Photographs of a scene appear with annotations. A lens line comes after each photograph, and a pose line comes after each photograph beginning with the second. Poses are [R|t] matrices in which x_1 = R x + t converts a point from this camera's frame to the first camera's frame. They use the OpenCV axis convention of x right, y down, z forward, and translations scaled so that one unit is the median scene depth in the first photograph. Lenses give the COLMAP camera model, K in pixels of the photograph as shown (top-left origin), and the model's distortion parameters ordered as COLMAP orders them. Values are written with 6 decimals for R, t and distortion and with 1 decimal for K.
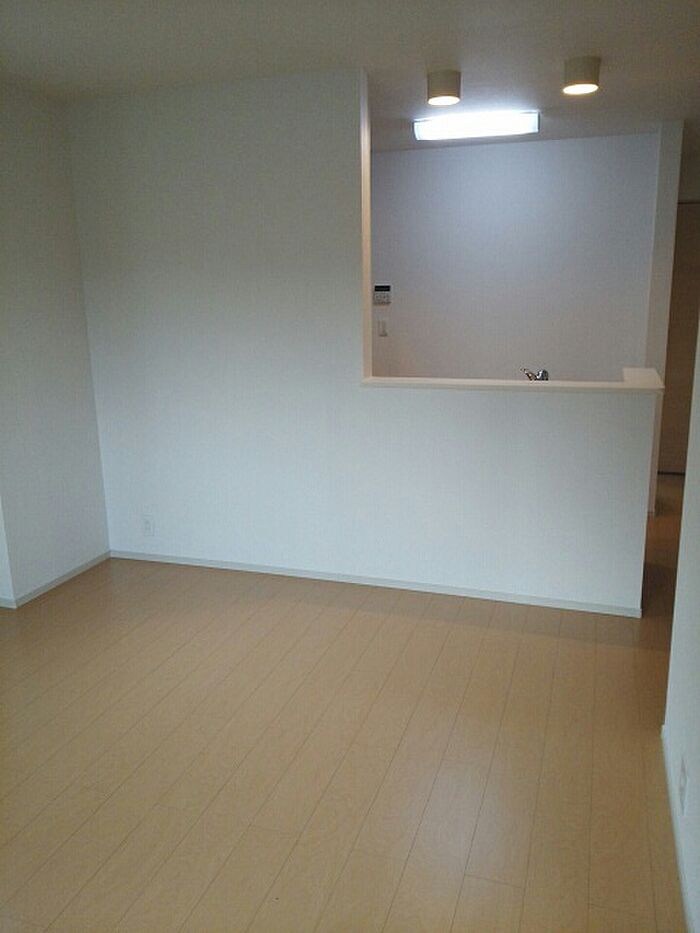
lens RADIAL K [[742.1, 0, 348.7], [0, 742.1, 463.2], [0, 0, 1]] dist [-0.004390, -0.015000]
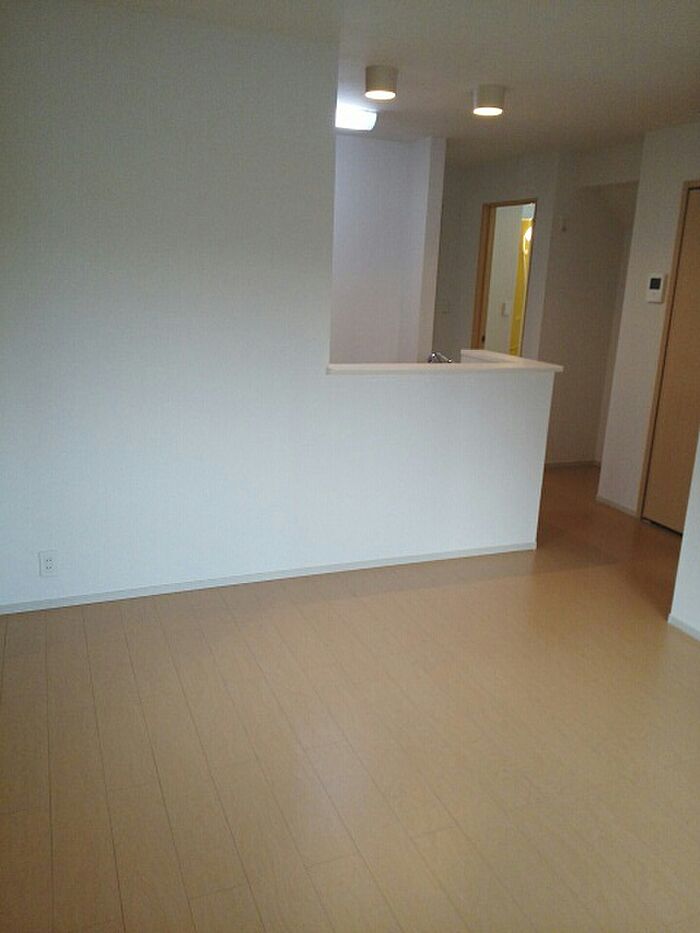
lens RADIAL K [[742.1, 0, 348.8], [0, 742.1, 469.3], [0, 0, 1]] dist [-0.004390, -0.015000]
pose [[0.745837, -0.124171, 0.654453, -0.615277], [0.094054, 0.992260, 0.081077, -0.055623], [-0.659455, 0.001083, 0.751743, 0.243355]]
